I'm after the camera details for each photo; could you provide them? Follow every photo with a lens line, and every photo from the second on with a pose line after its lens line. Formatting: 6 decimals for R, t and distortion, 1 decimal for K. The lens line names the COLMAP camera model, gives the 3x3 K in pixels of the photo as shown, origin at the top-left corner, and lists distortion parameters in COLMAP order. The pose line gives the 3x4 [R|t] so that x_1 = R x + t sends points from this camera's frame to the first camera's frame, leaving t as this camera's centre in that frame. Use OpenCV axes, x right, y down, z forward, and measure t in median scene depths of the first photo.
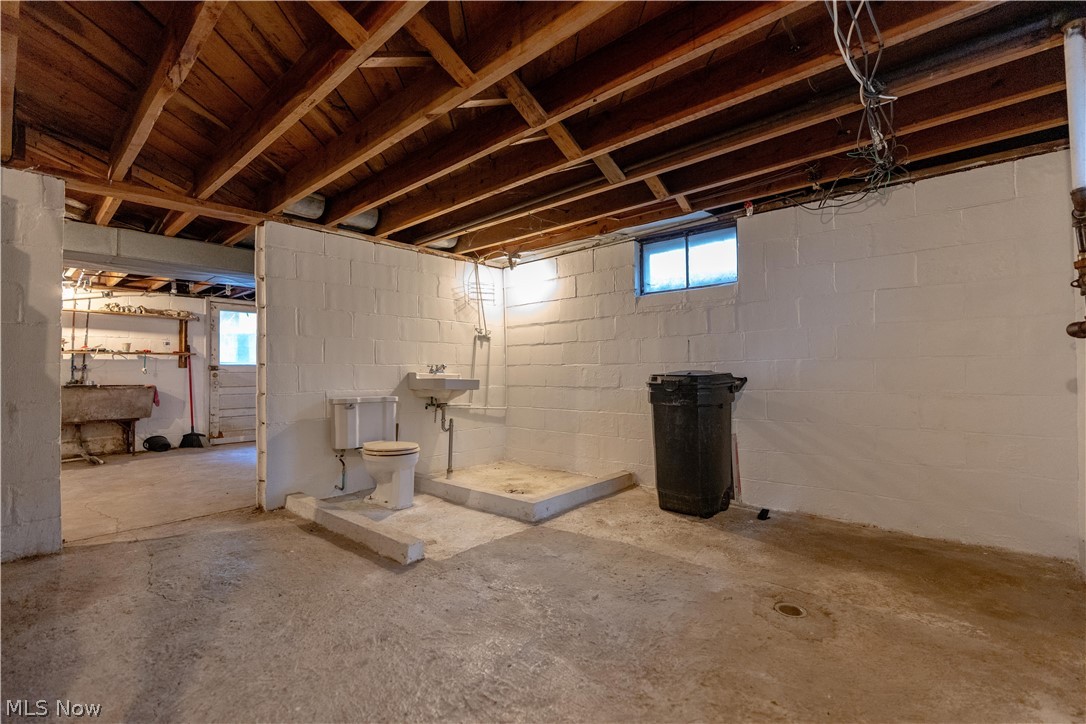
lens RADIAL K [[488.5, 0, 542.9], [0, 488.5, 362.0], [0, 0, 1]] dist [-0.002663, -0.000304]
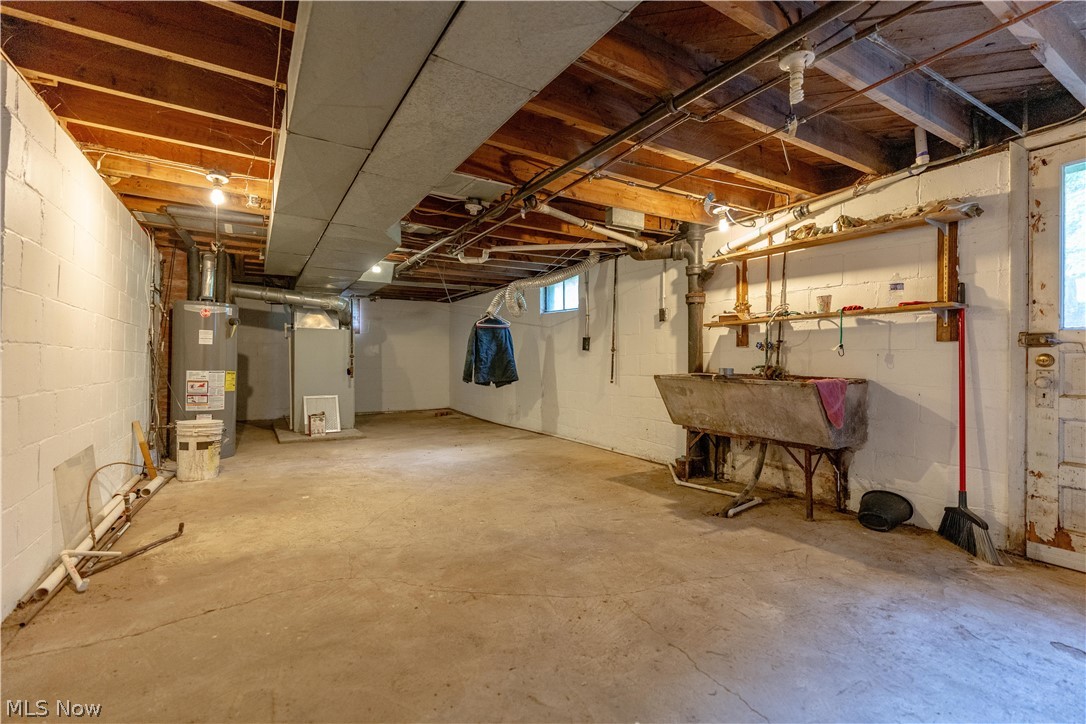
lens RADIAL K [[488.5, 0, 544.4], [0, 488.5, 360.5], [0, 0, 1]] dist [-0.002663, -0.000304]
pose [[-0.284899, 0.008095, -0.958523, -0.257492], [0.020400, 0.999789, 0.002380, 0.020566], [0.958341, -0.018875, -0.285004, 0.804108]]
